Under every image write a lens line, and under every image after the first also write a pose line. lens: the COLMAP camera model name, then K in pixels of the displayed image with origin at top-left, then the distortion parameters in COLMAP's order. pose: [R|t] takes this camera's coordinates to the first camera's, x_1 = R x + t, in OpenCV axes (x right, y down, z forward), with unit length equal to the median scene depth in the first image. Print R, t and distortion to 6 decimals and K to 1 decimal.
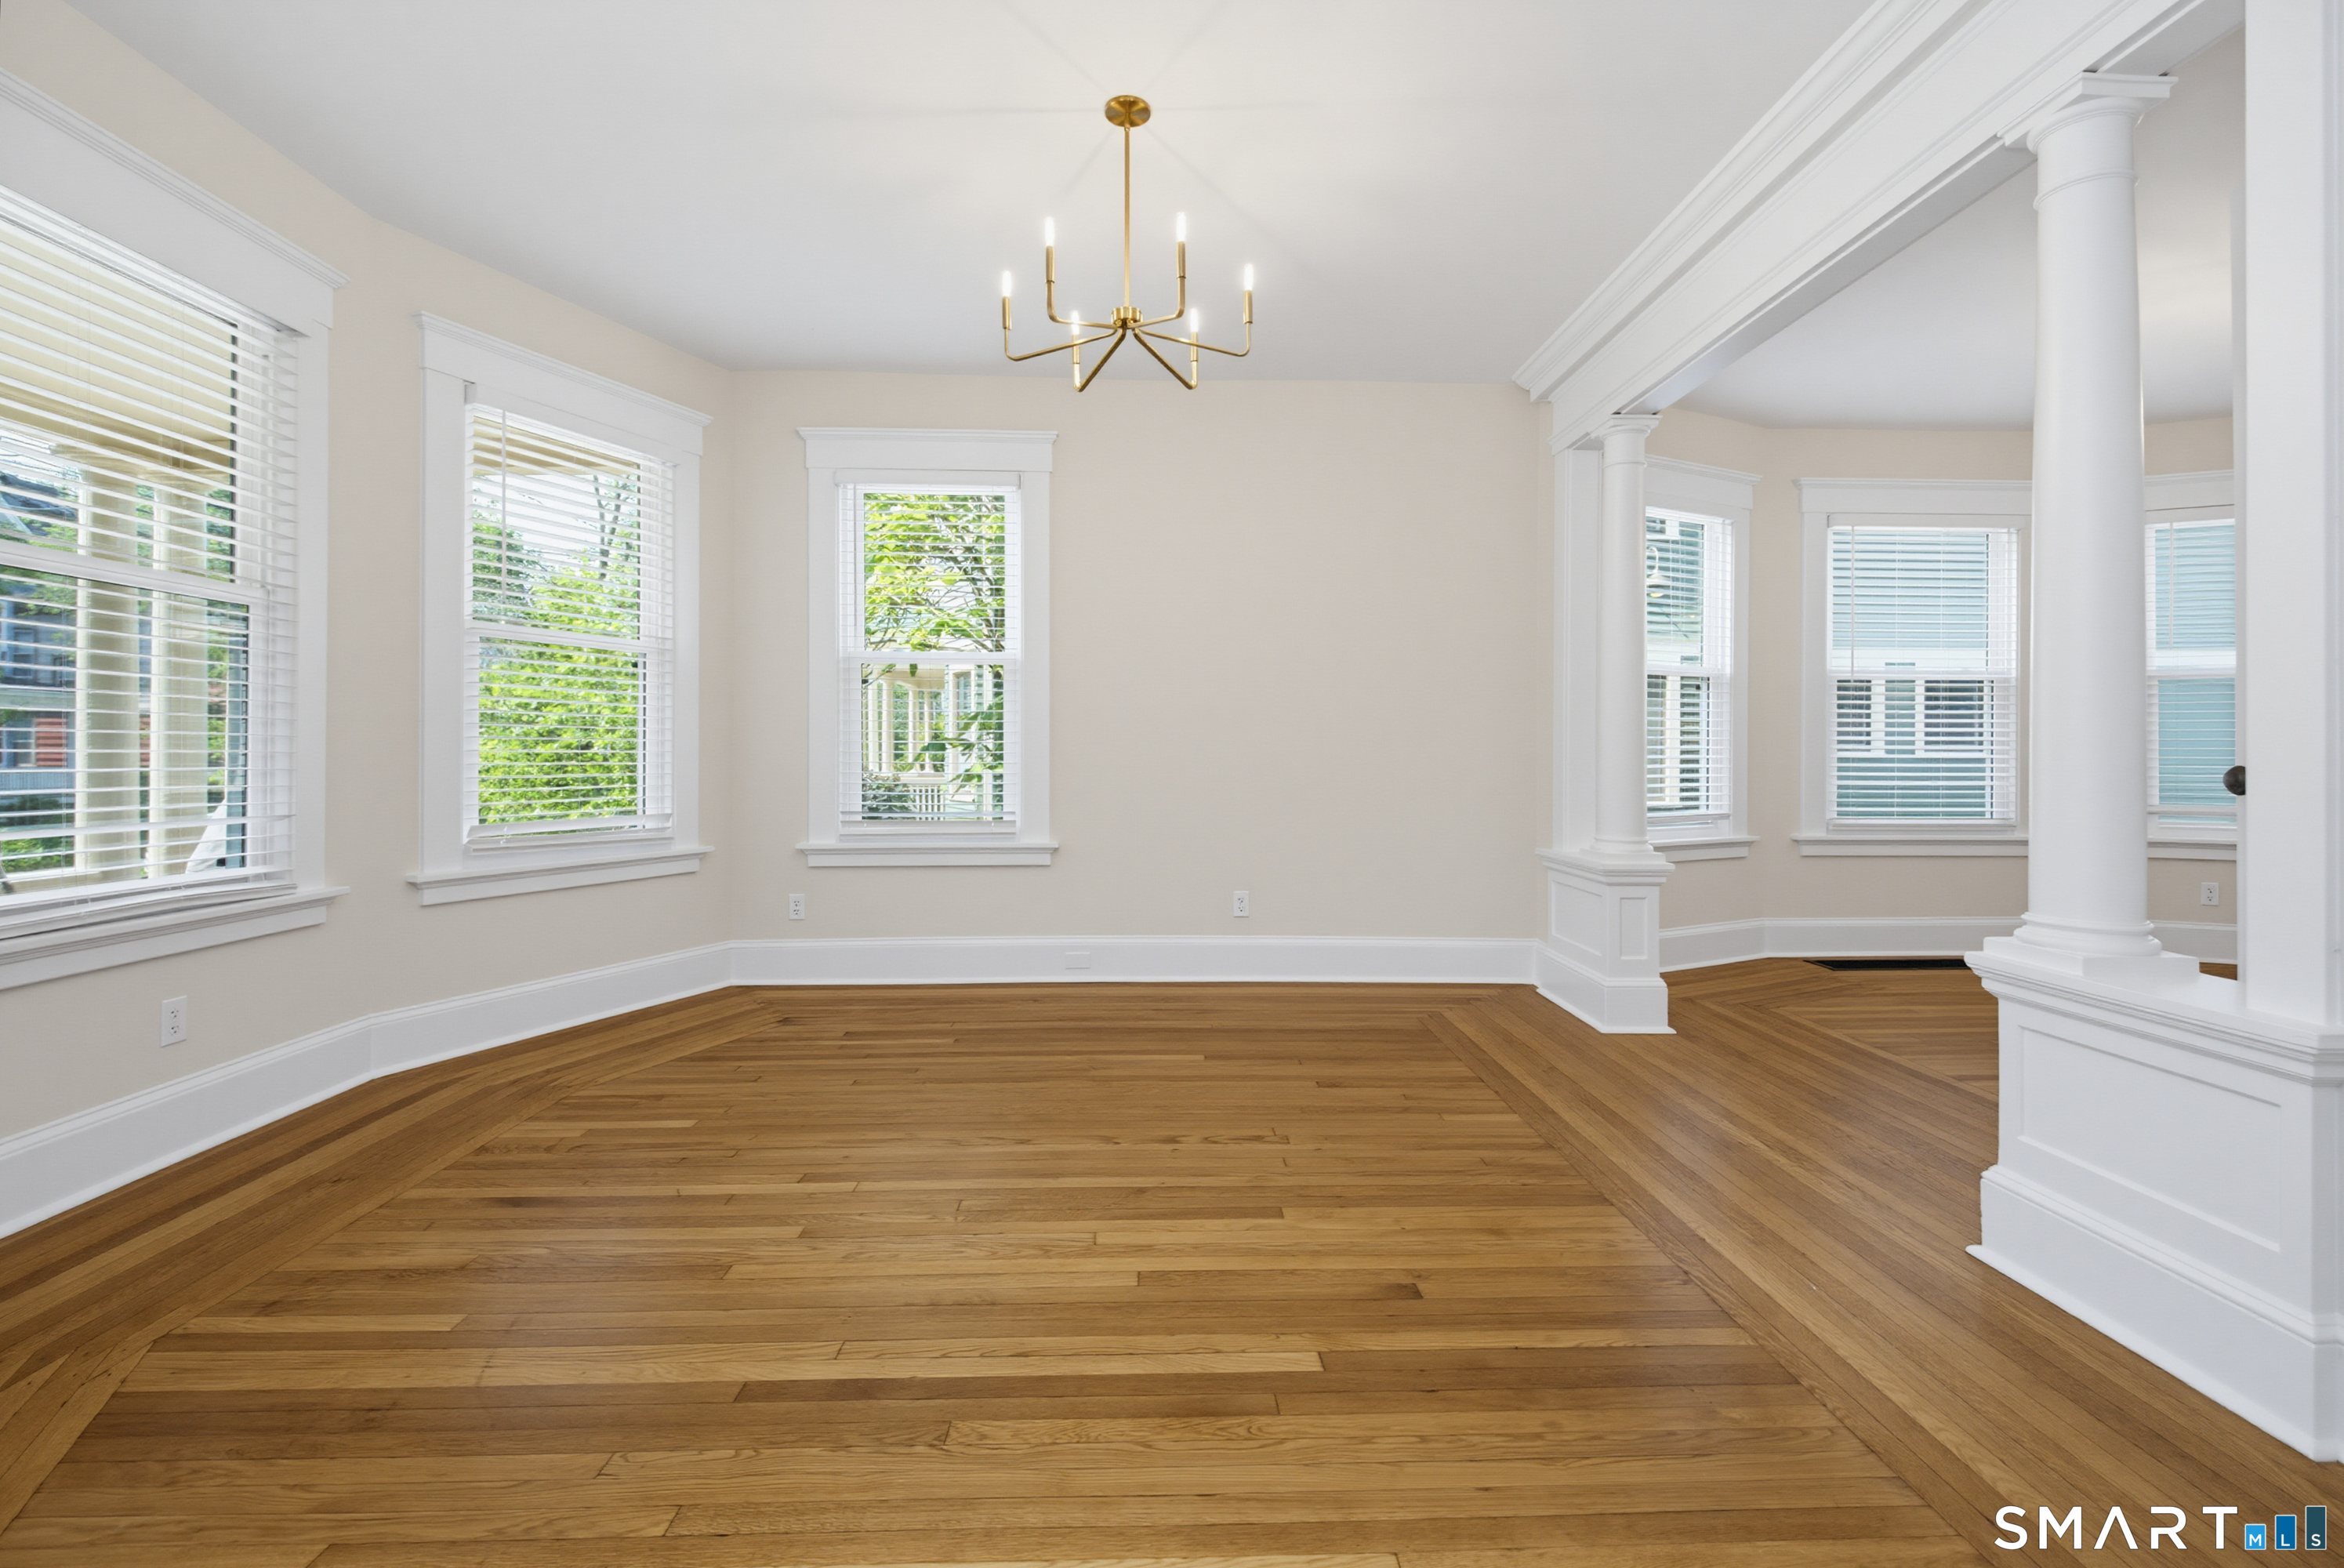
lens RADIAL K [[1087.2, 0, 1185.5], [0, 1087.2, 764.8], [0, 0, 1]] dist [0.015535, -0.005976]
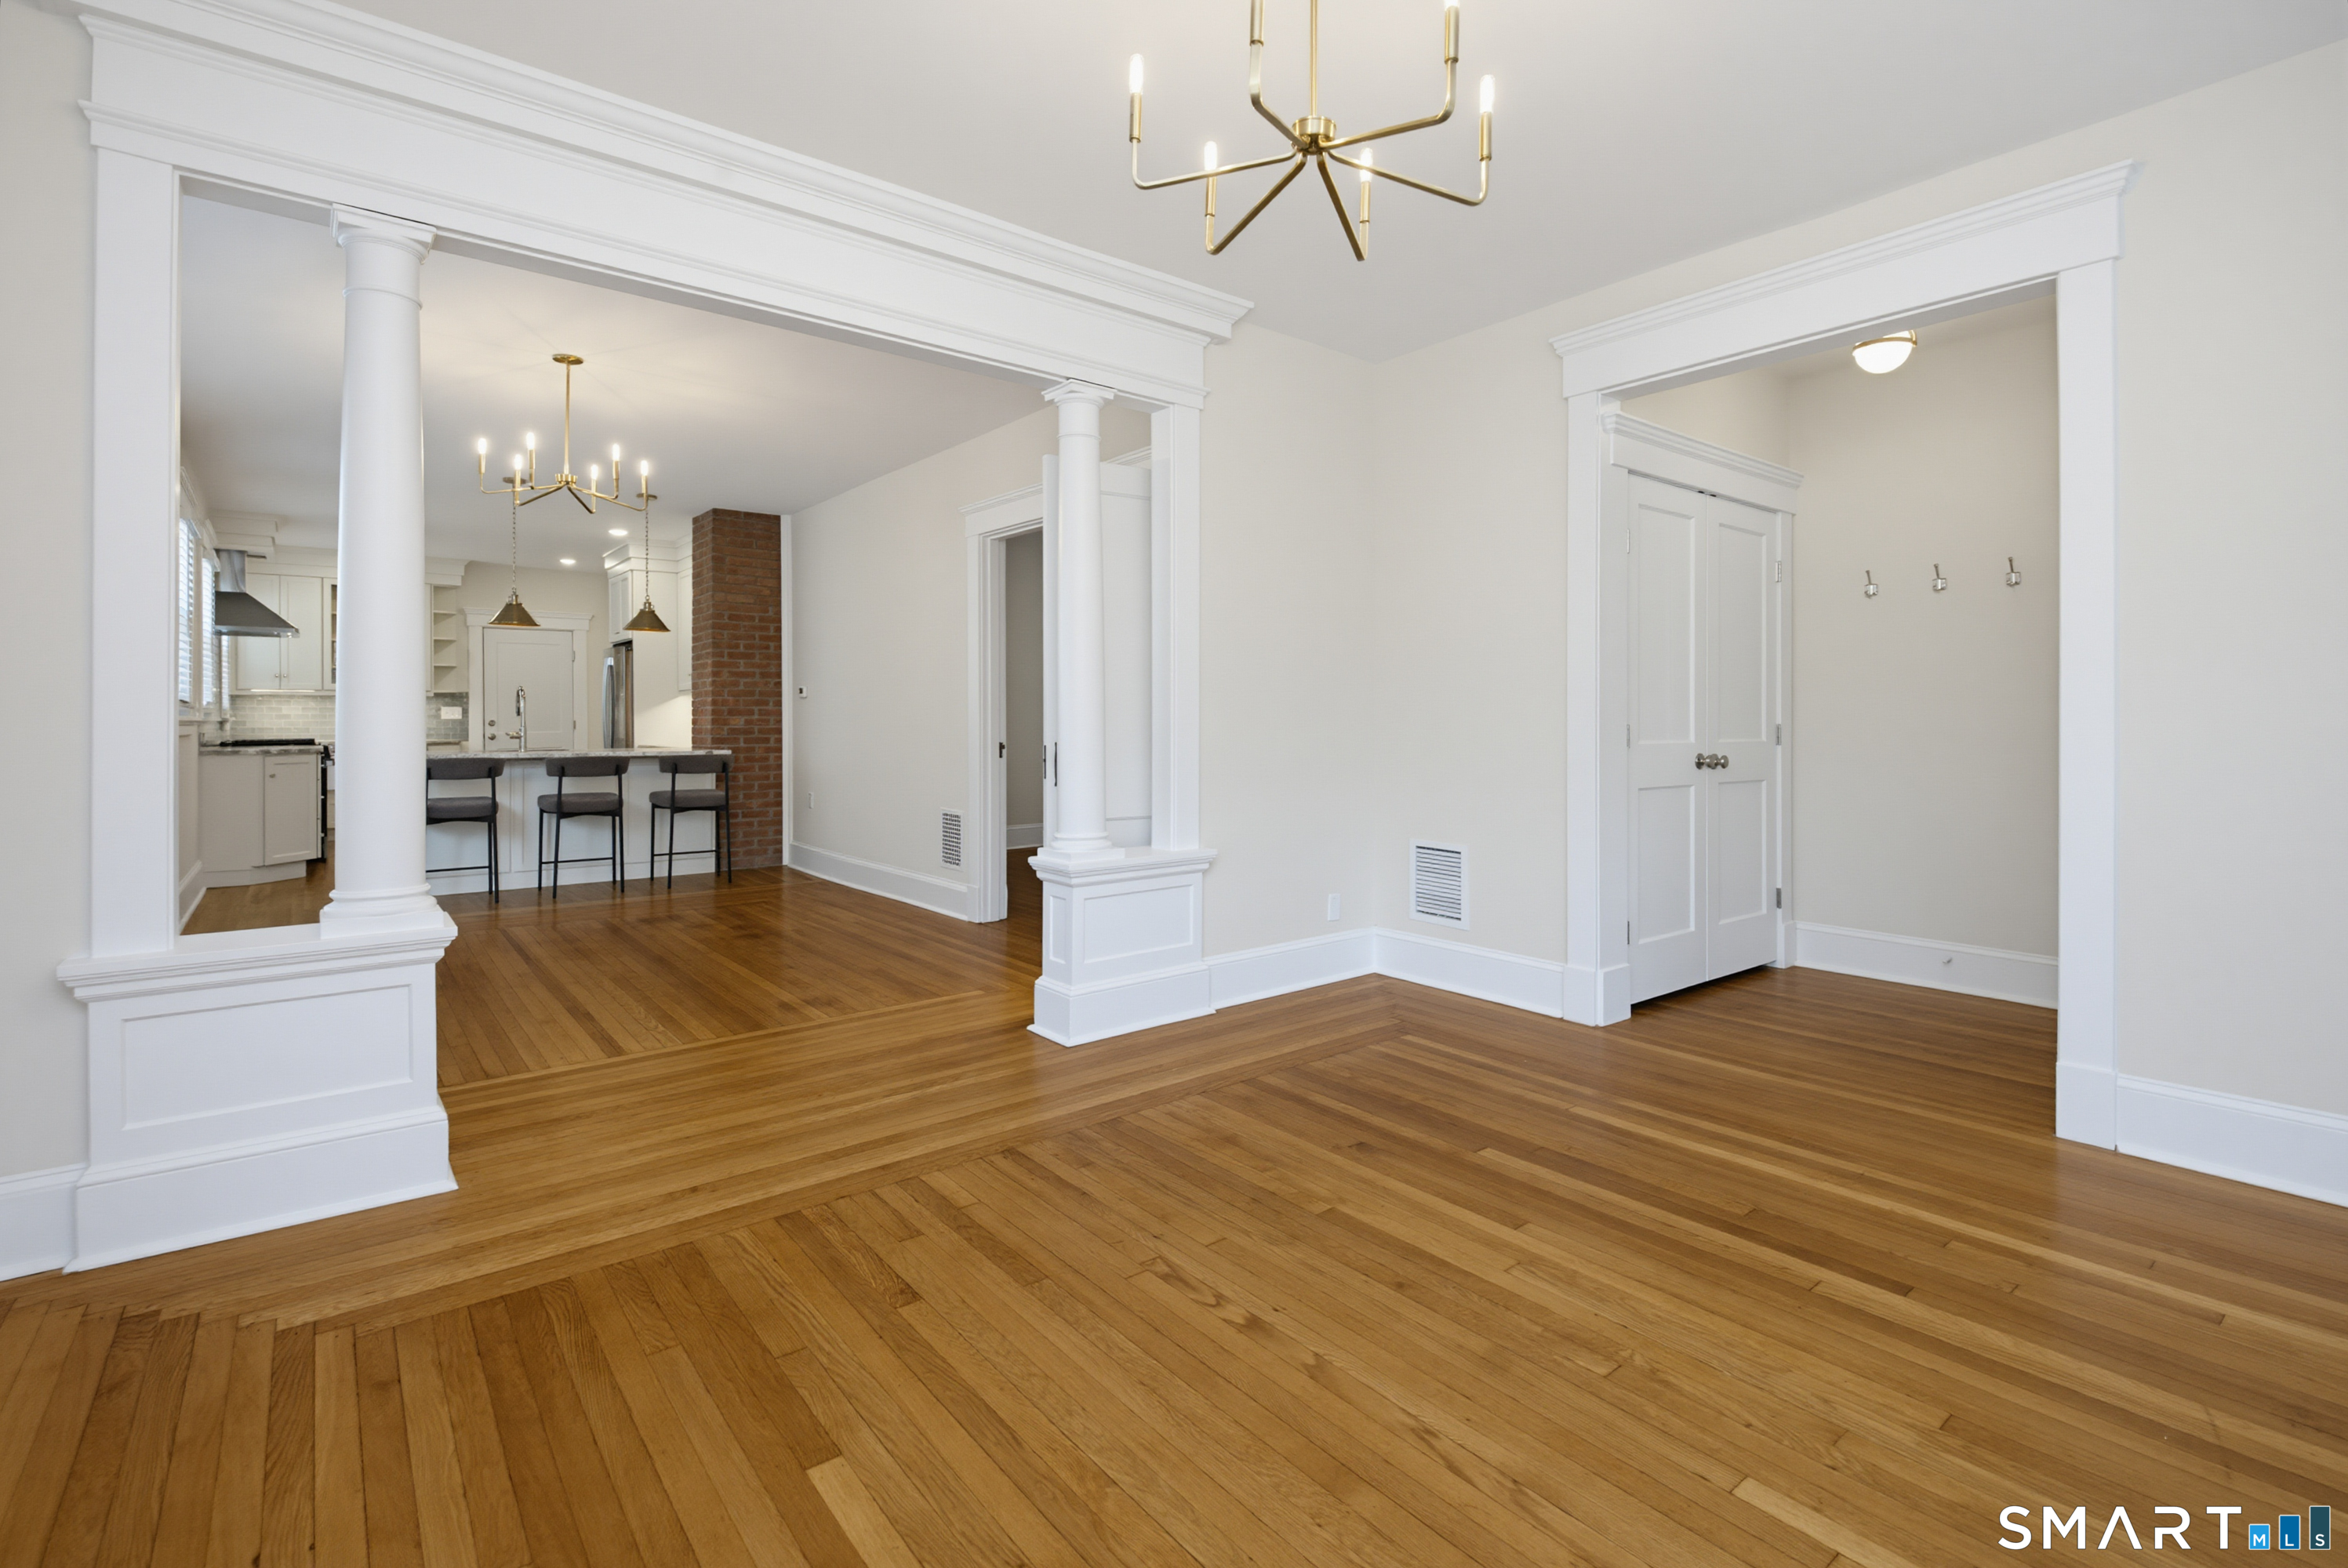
lens RADIAL K [[1088.8, 0, 1173.4], [0, 1088.8, 714.0], [0, 0, 1]] dist [0.015535, -0.005976]
pose [[-0.597616, -0.007559, 0.801747, -0.667644], [0.009010, 0.999829, 0.016142, -0.076831], [-0.801732, 0.016870, -0.597446, 1.780872]]
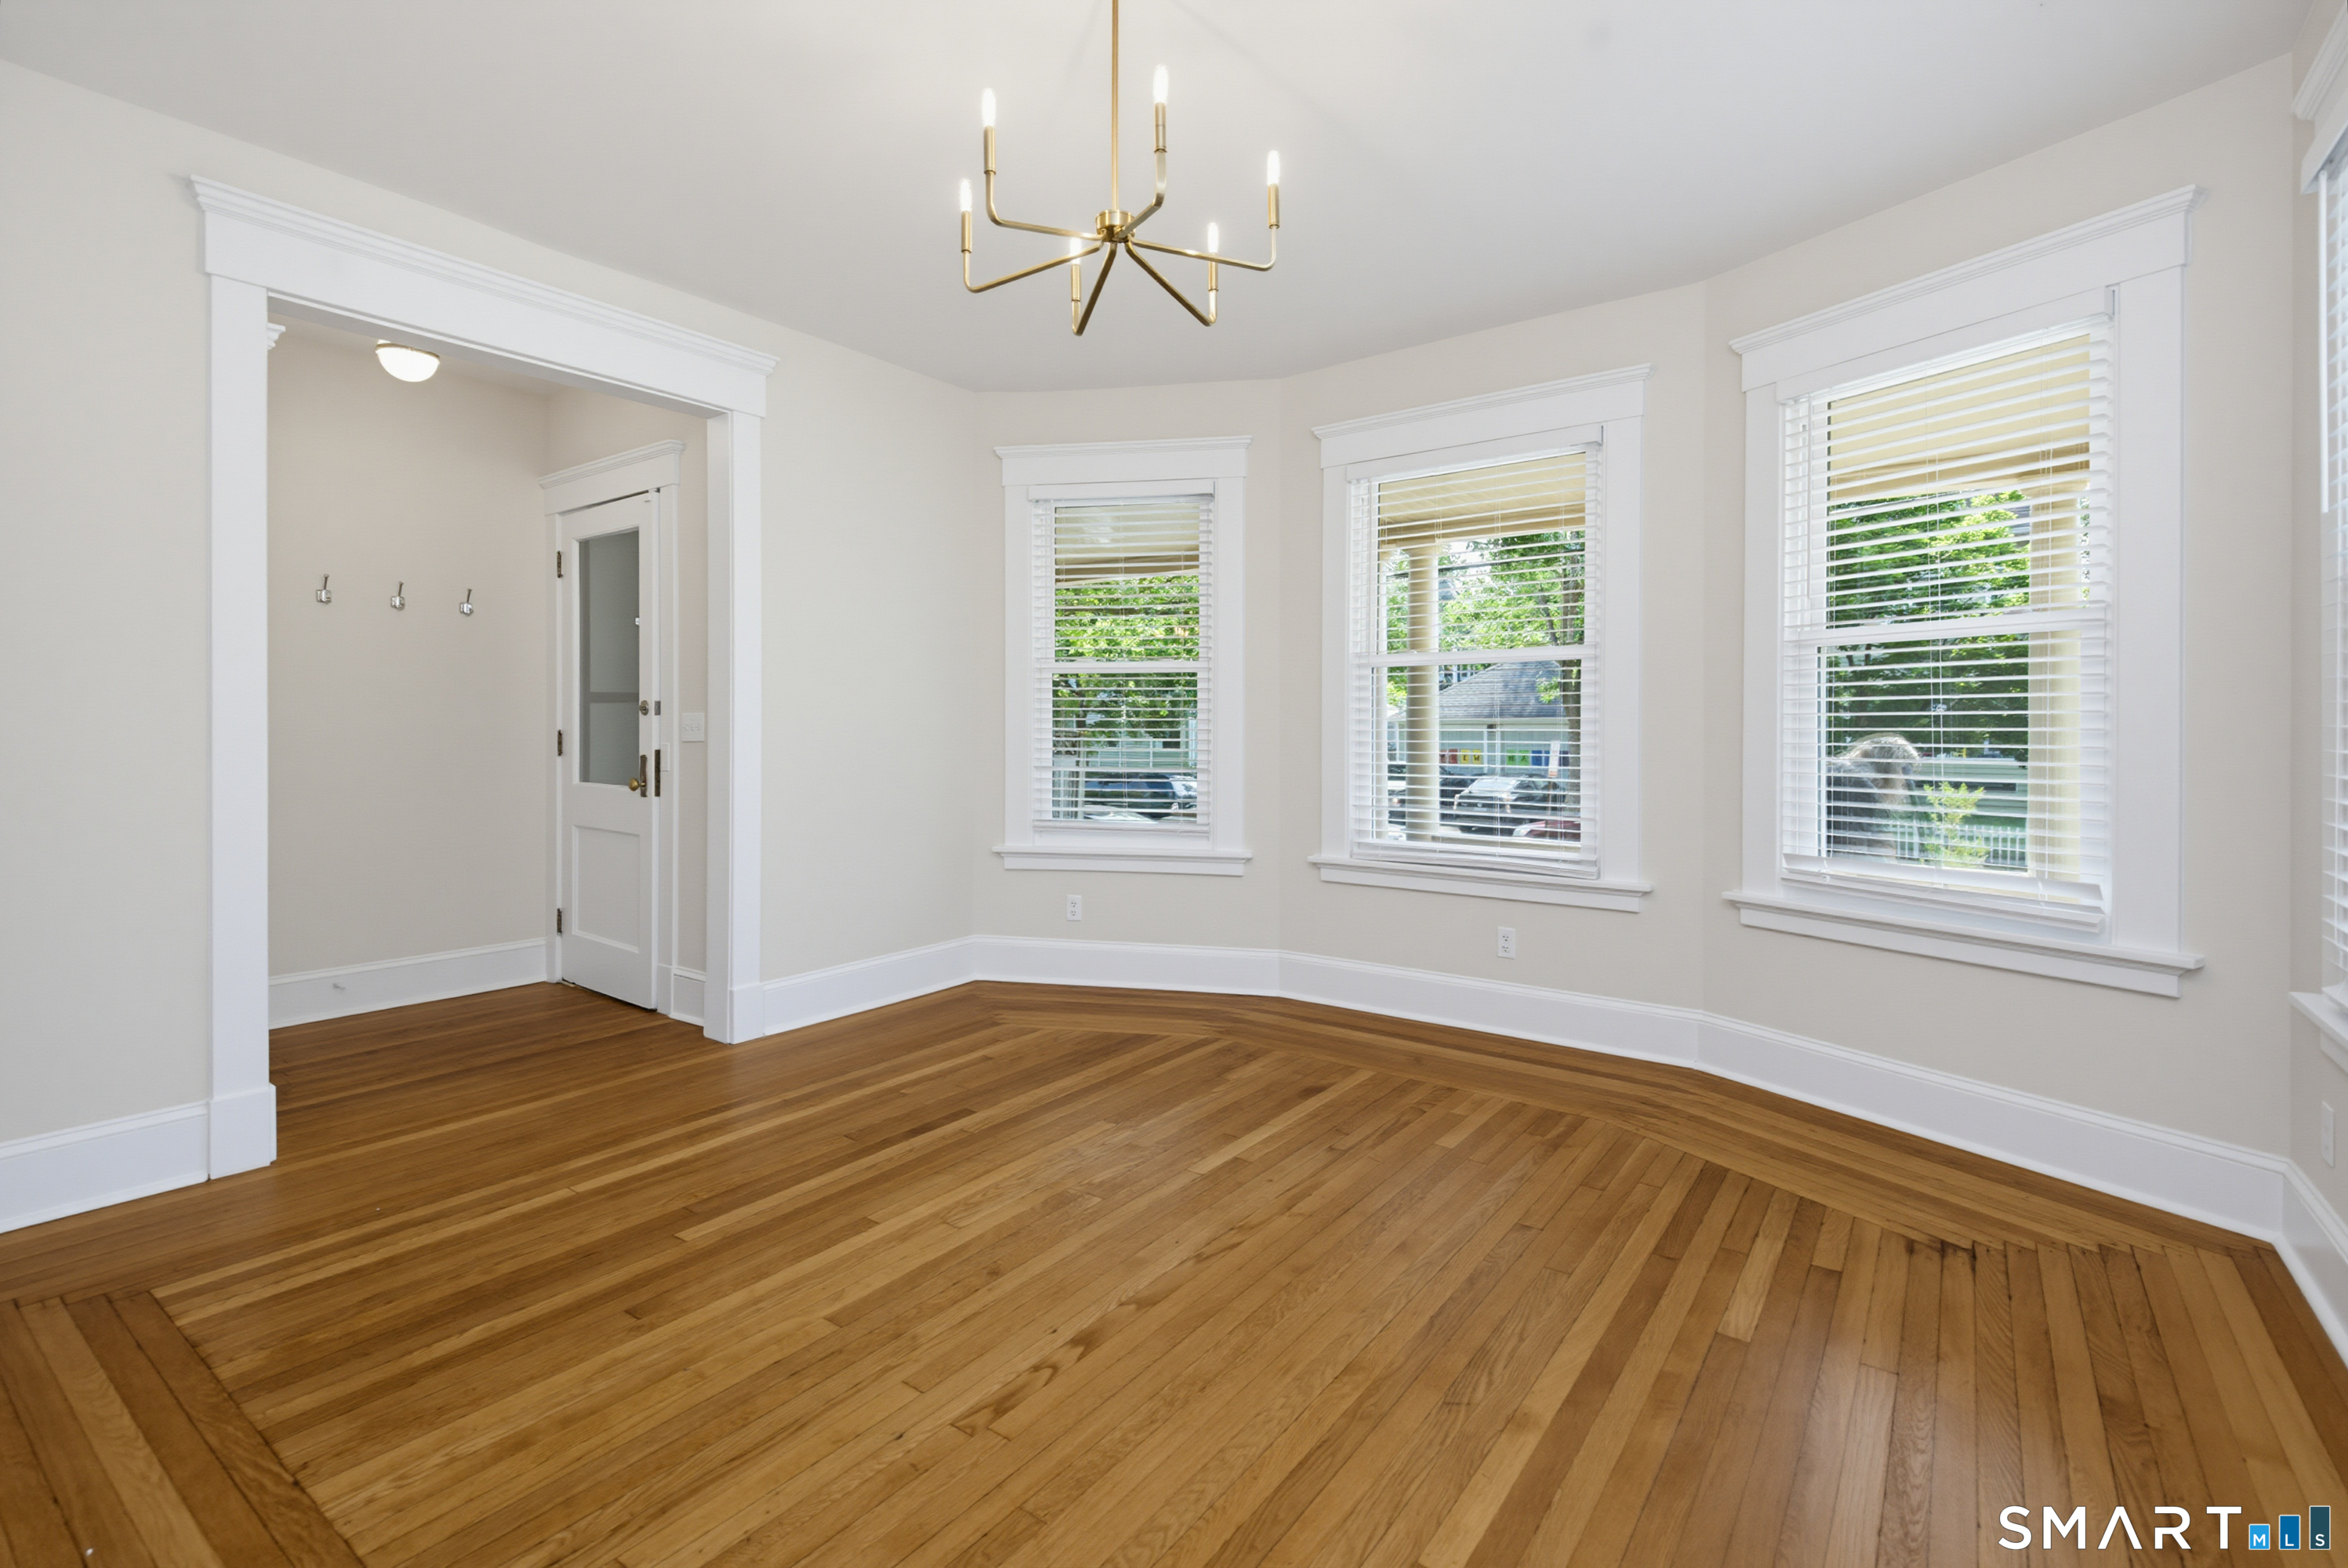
lens RADIAL K [[1089.0, 0, 1173.3], [0, 1089.0, 720.4], [0, 0, 1]] dist [0.015535, -0.005976]
pose [[-0.622480, -0.002632, -0.782631, 0.636726], [-0.014730, 0.999857, 0.008353, -0.091393], [0.782497, 0.016727, -0.622430, 1.822380]]
